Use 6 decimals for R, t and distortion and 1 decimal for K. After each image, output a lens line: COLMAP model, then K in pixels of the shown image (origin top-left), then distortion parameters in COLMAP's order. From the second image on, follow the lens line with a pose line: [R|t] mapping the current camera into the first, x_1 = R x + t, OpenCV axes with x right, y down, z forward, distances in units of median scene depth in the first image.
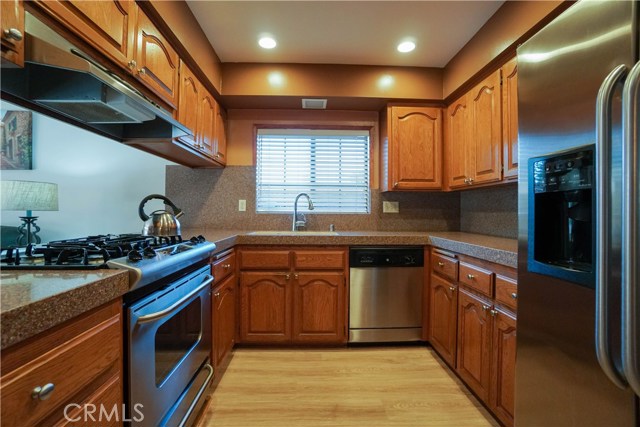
lens RADIAL K [[288.0, 0, 318.6], [0, 288.0, 212.5], [0, 0, 1]] dist [-0.036458, 0.005430]
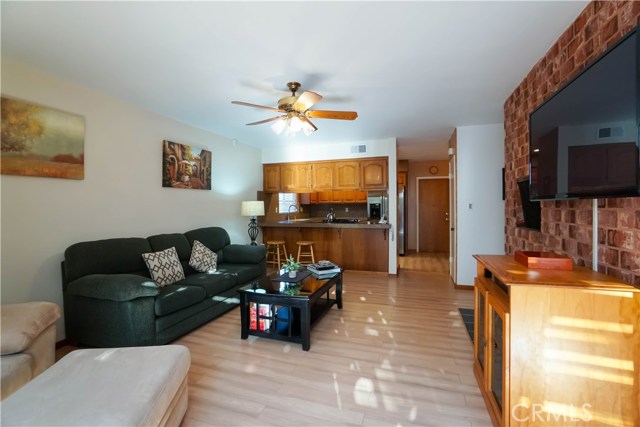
lens RADIAL K [[288.0, 0, 322.6], [0, 288.0, 208.6], [0, 0, 1]] dist [-0.036458, 0.005430]
pose [[0.332179, -0.018186, 0.943041, -2.340556], [0.010615, 0.999823, 0.015542, -0.070655], [-0.943157, 0.004847, 0.332313, -0.106277]]
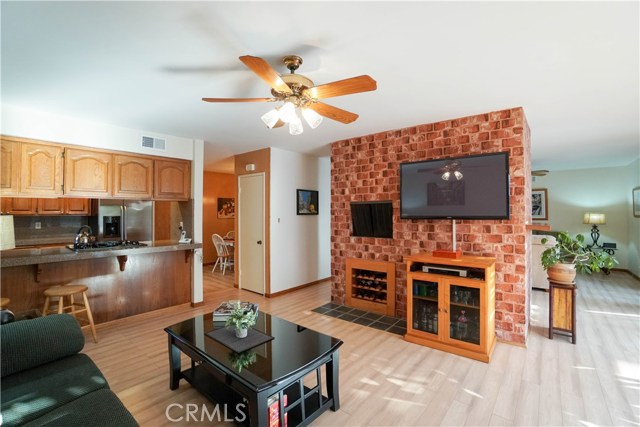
lens RADIAL K [[288.0, 0, 324.7], [0, 288.0, 210.9], [0, 0, 1]] dist [-0.036458, 0.005430]
pose [[-0.757607, -0.000692, 0.652711, -1.968401], [-0.002837, 0.999993, -0.002233, -0.105610], [-0.652705, -0.003543, -0.757604, 0.798963]]
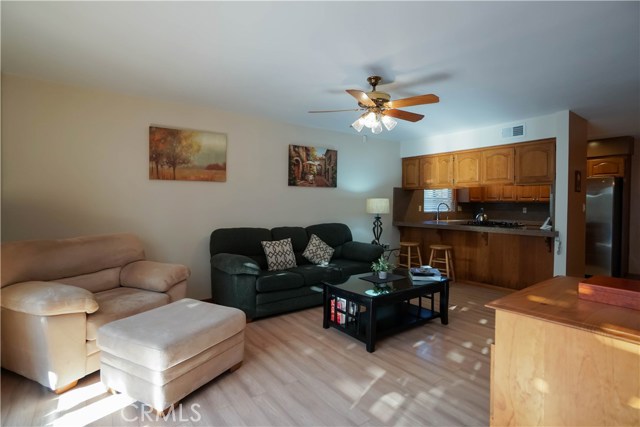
lens RADIAL K [[326.2, 0, 320.7], [0, 326.2, 208.4], [0, 0, 1]] dist [-0.038080, 0.001291]
pose [[0.814579, -0.010729, 0.579953, -2.211895], [-0.000788, 0.999808, 0.019604, -0.071555], [-0.580052, -0.016426, 0.814414, -0.474100]]
